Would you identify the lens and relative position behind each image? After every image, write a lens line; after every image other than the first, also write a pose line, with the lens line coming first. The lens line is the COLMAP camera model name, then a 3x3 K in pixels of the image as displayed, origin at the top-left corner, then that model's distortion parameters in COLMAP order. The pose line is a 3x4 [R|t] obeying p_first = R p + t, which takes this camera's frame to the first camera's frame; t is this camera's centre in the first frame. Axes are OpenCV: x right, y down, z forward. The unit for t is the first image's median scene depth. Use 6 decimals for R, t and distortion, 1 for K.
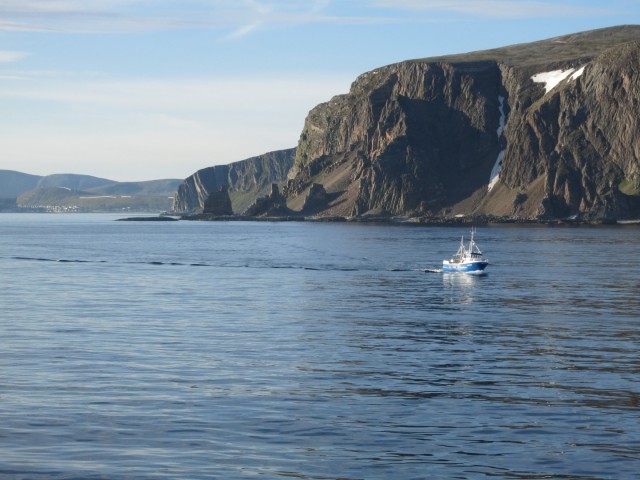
lens RADIAL K [[1738.3, 0, 320.0], [0, 1738.3, 240.0], [0, 0, 1]] dist [-0.085751, -0.503617]
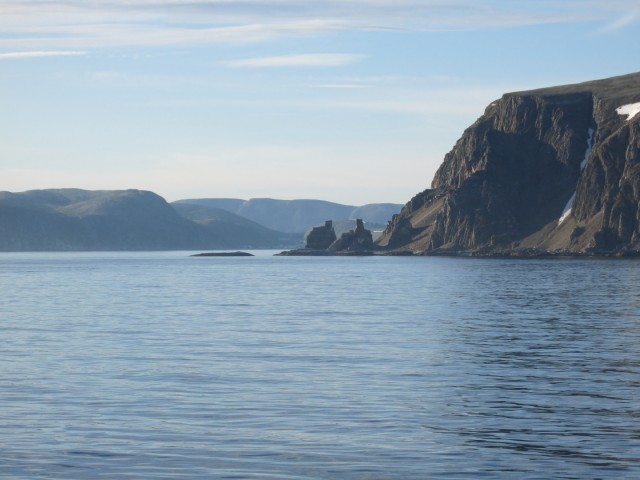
lens RADIAL K [[2185.5, 0, 320.0], [0, 2185.5, 240.0], [0, 0, 1]] dist [0.004518, -0.849230]
pose [[0.980474, -0.008489, -0.196463, 0.197789], [0.004575, 0.999782, -0.020368, 0.005729], [0.196593, 0.019072, 0.980300, -0.255639]]
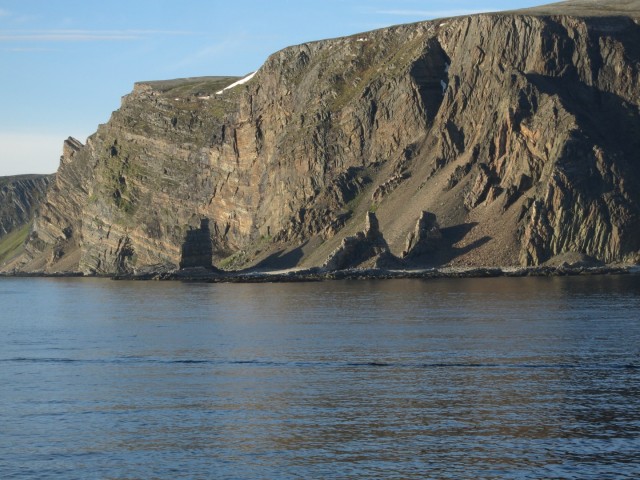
lens RADIAL K [[1831.4, 0, 320.0], [0, 1831.4, 240.0], [0, 0, 1]] dist [-0.026272, -0.551597]
pose [[0.924287, -0.015470, 0.381384, -0.263388], [0.026921, 0.999332, -0.024708, -0.008729], [-0.380747, 0.033105, 0.924086, 0.439870]]
